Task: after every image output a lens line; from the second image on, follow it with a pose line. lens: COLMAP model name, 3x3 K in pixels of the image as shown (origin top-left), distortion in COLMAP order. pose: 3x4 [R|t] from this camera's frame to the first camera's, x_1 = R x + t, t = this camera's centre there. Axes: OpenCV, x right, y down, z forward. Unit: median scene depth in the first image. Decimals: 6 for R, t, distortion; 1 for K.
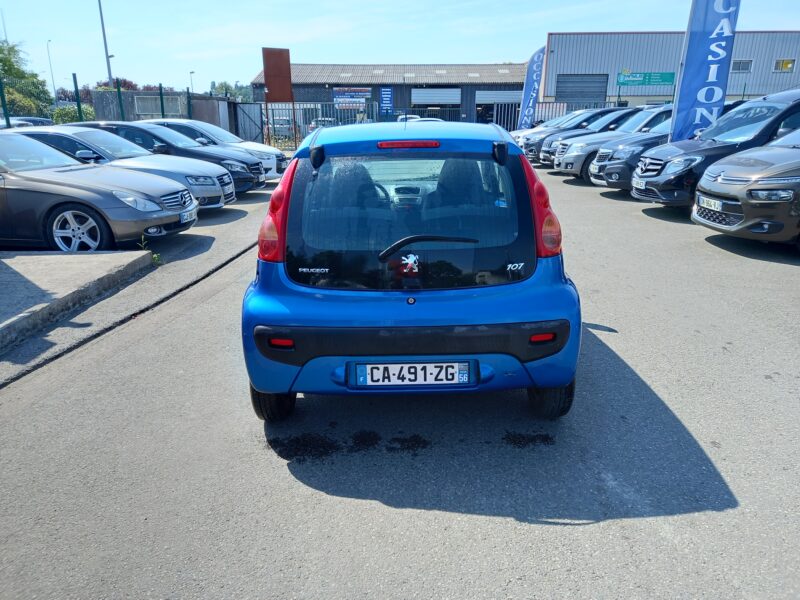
lens RADIAL K [[583.6, 0, 405.2], [0, 583.6, 298.7], [0, 0, 1]] dist [0.082375, -0.073152]
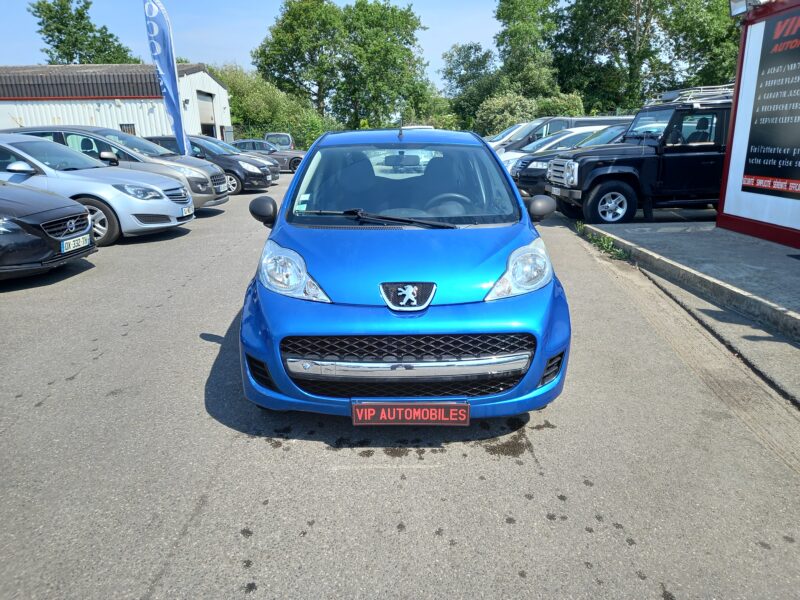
lens RADIAL K [[583.6, 0, 405.2], [0, 583.6, 298.7], [0, 0, 1]] dist [0.082375, -0.073152]
pose [[-0.999521, 0.027535, -0.014106, 0.004042], [0.015624, 0.842784, 0.538026, -0.186684], [0.026703, 0.537548, -0.842810, 0.628291]]
